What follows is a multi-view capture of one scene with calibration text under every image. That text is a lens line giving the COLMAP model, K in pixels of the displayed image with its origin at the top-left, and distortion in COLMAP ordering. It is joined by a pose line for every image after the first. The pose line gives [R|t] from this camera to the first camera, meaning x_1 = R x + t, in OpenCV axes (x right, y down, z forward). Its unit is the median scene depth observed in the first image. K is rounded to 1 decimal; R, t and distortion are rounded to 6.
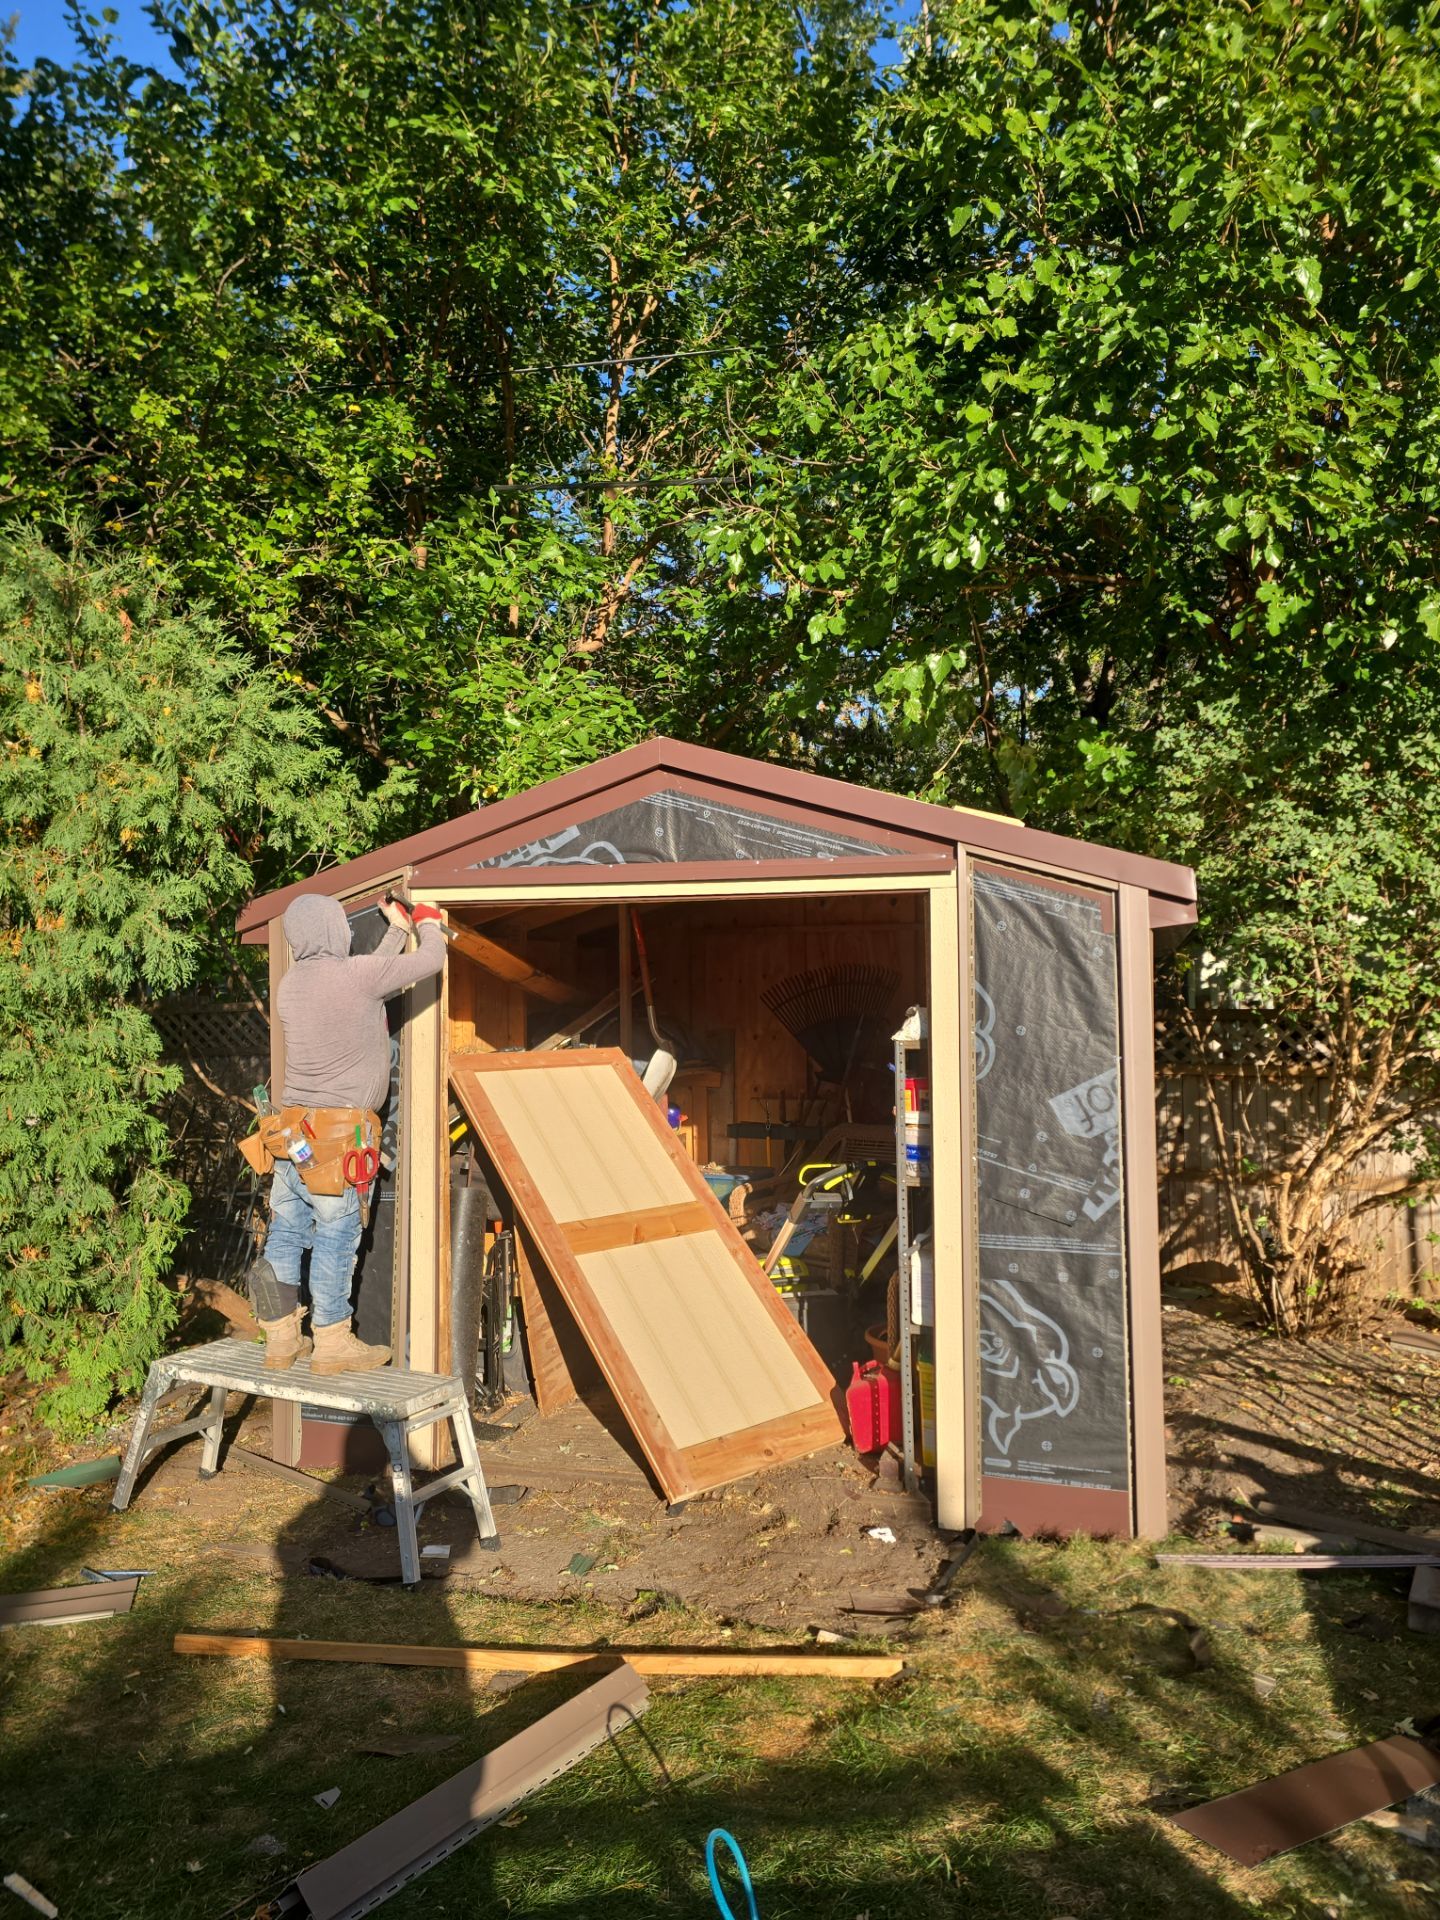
lens RADIAL K [[1353.6, 0, 794.2], [0, 1353.6, 960.3], [0, 0, 1]] dist [0.093009, -0.093399]
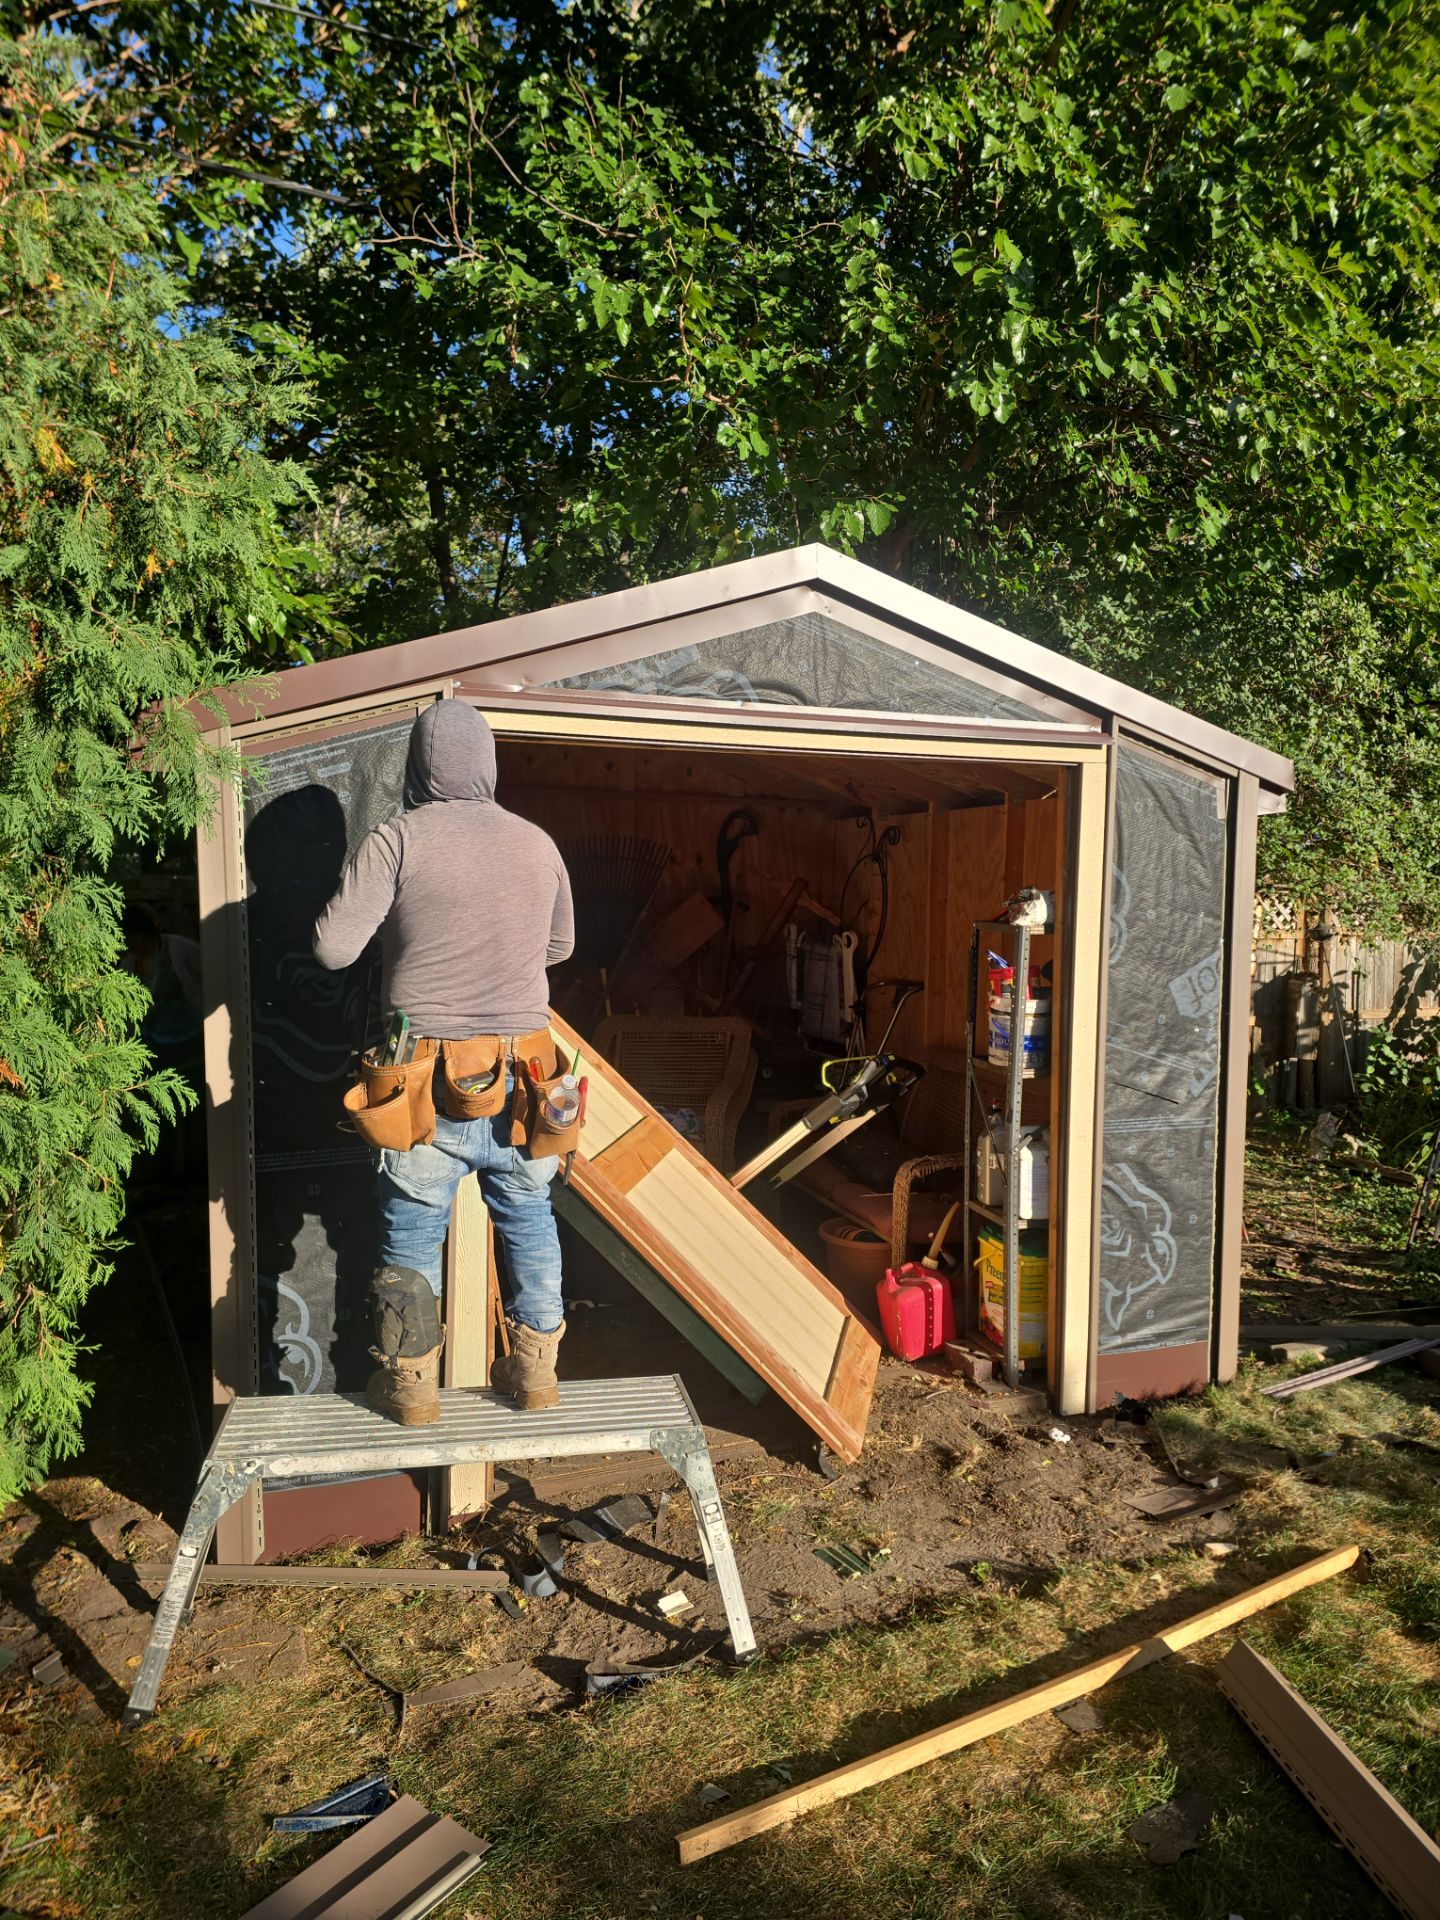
lens RADIAL K [[1353.6, 0, 794.2], [0, 1353.6, 960.3], [0, 0, 1]] dist [0.093009, -0.093399]
pose [[0.770141, -0.026131, 0.637338, -0.659312], [-0.042770, 0.994797, 0.092469, 0.004289], [-0.636438, -0.098473, 0.765016, 0.399090]]
